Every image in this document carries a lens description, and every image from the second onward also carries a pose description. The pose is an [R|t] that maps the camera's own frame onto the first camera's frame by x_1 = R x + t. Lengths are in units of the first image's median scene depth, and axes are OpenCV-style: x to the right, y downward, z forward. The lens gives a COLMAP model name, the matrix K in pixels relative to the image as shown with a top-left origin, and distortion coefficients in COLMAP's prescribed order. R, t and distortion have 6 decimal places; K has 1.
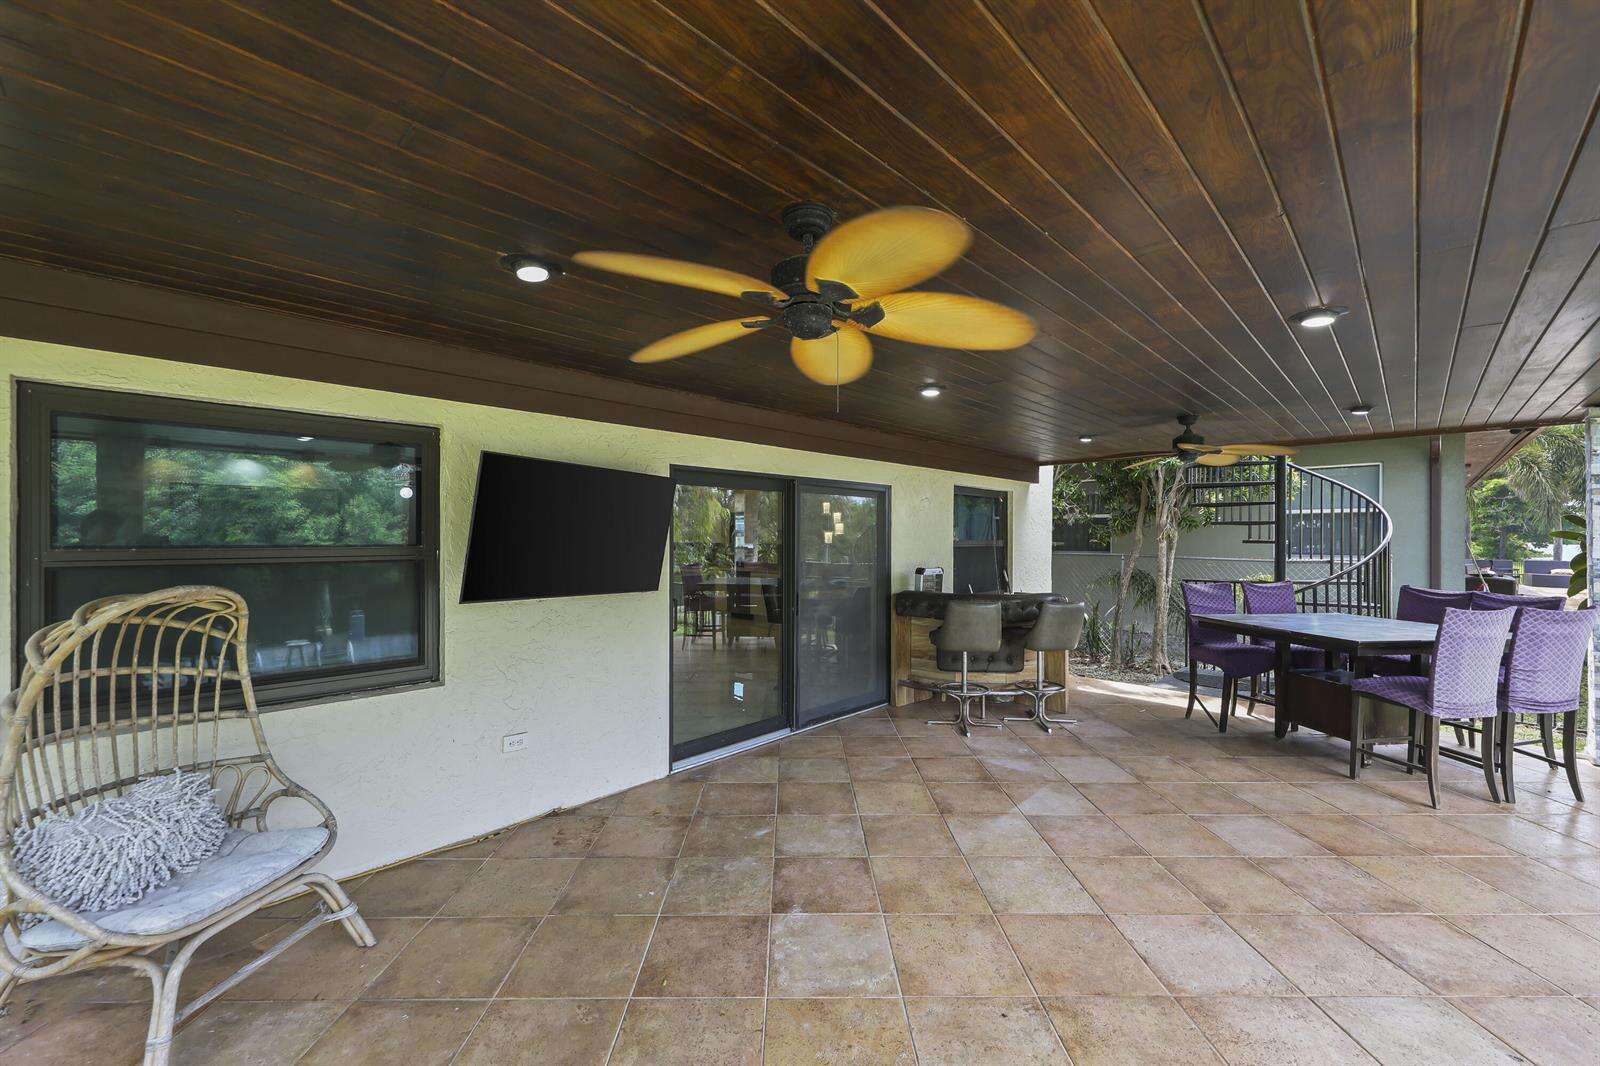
lens RADIAL K [[631.6, 0, 793.3], [0, 631.6, 535.2], [0, 0, 1]] dist [0.001402, 0.000224]
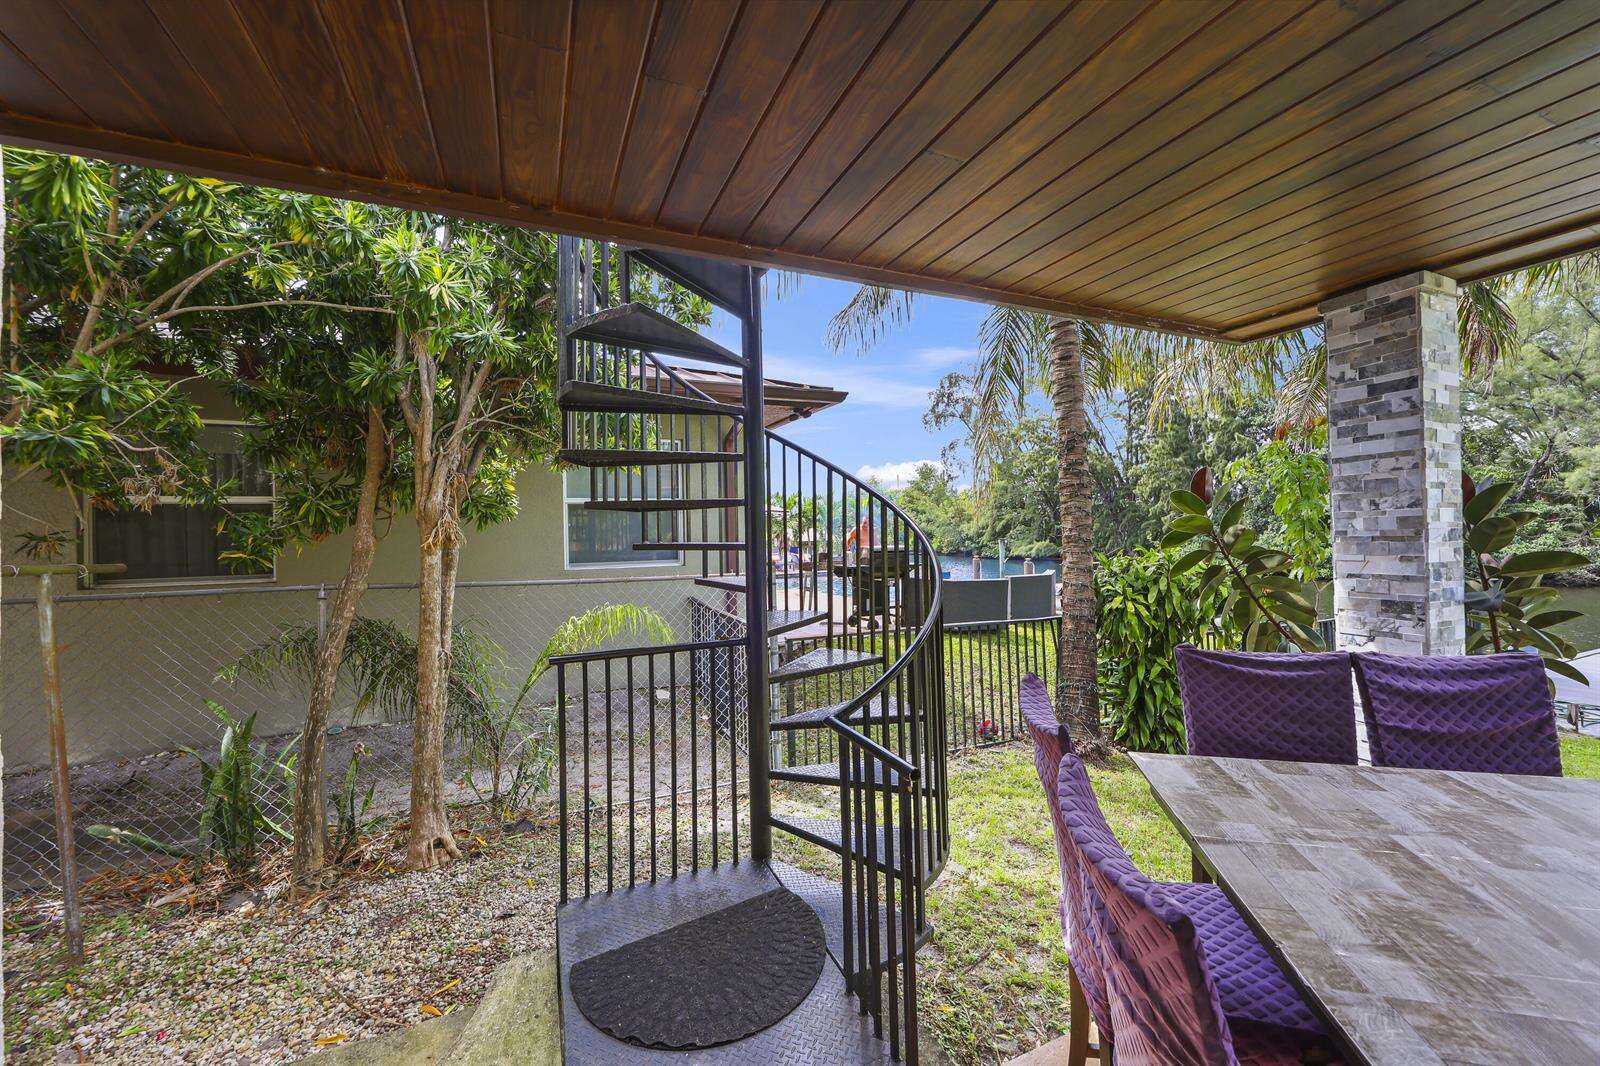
lens RADIAL K [[618.9, 0, 795.4], [0, 618.9, 530.8], [0, 0, 1]] dist [0.001732, 0.000209]
pose [[0.371808, -0.004014, 0.928301, 0.286124], [0.016939, 0.999853, -0.002461, 0.001125], [-0.928155, 0.016639, 0.371822, 0.614495]]
